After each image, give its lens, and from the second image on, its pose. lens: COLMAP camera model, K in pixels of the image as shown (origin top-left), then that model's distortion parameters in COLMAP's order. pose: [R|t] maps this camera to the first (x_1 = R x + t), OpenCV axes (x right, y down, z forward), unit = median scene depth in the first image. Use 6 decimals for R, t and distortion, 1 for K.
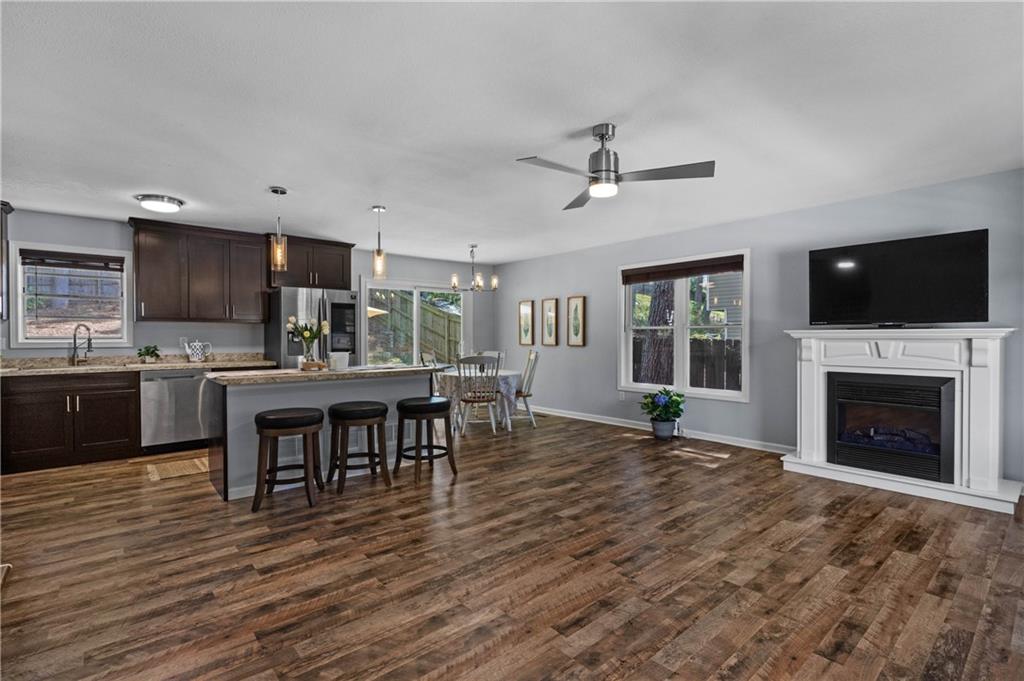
lens RADIAL K [[477.4, 0, 515.1], [0, 477.4, 346.3], [0, 0, 1]] dist [-0.002872, 0.000162]
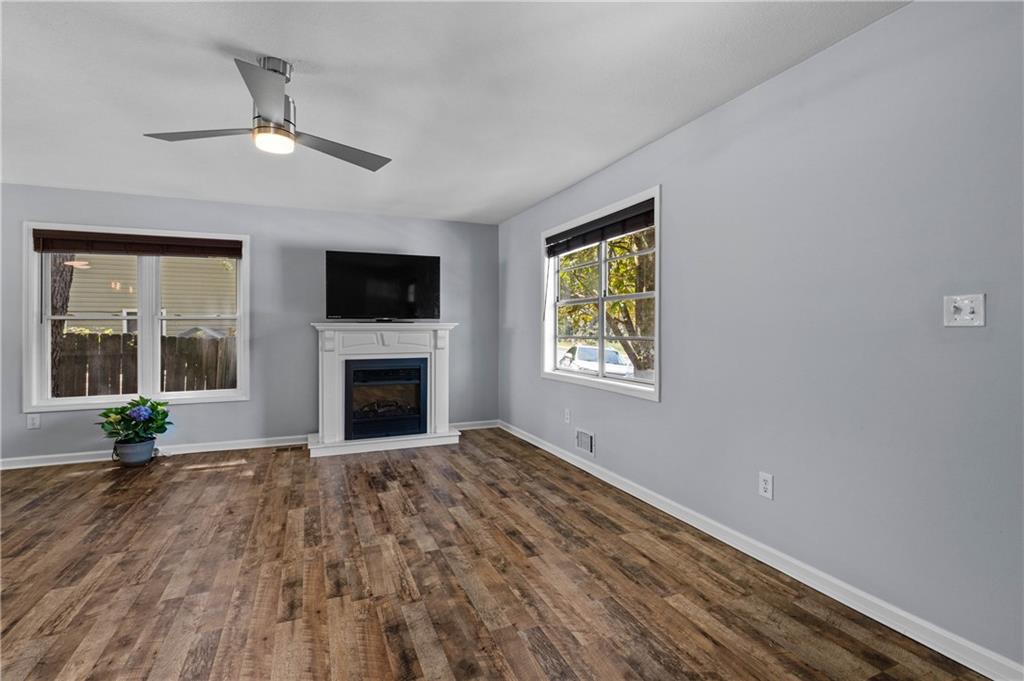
lens RADIAL K [[482.4, 0, 514.6], [0, 482.4, 328.5], [0, 0, 1]] dist [-0.002615, 0.001586]
pose [[0.306635, 0.002298, 0.951824, -0.443263], [0.023527, 0.999673, -0.009992, -0.000780], [-0.951536, 0.025457, 0.306480, 0.375107]]
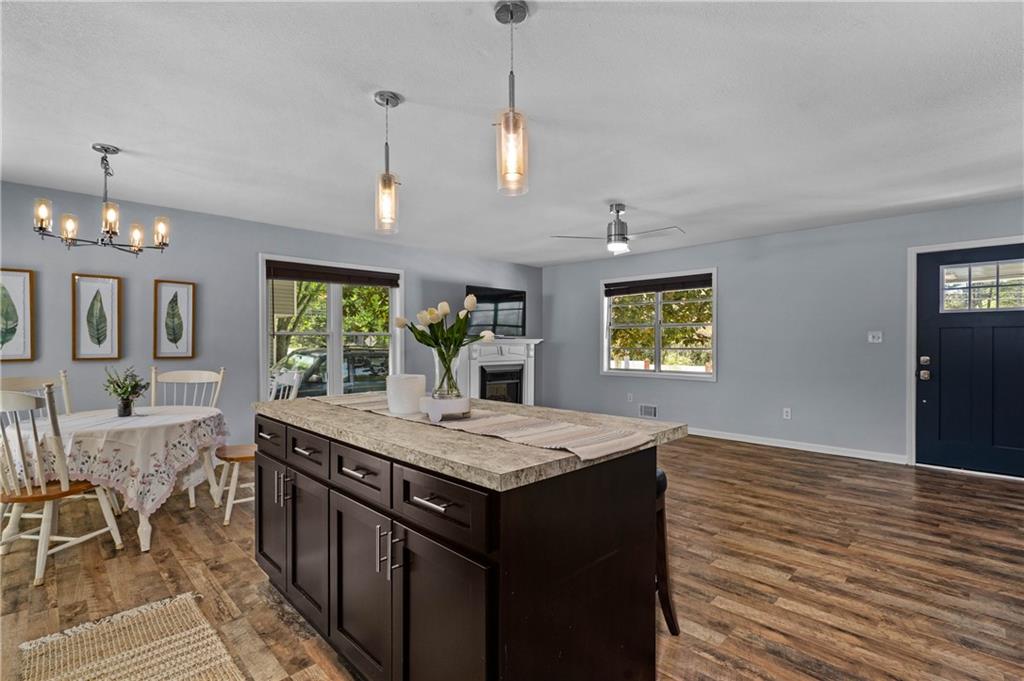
lens RADIAL K [[477.4, 0, 515.1], [0, 477.4, 346.3], [0, 0, 1]] dist [-0.002872, 0.000162]
pose [[-0.072714, -0.005272, 0.997339, -1.288509], [0.022903, 0.999714, 0.006954, -0.025192], [-0.997090, 0.023348, -0.072572, 1.415019]]
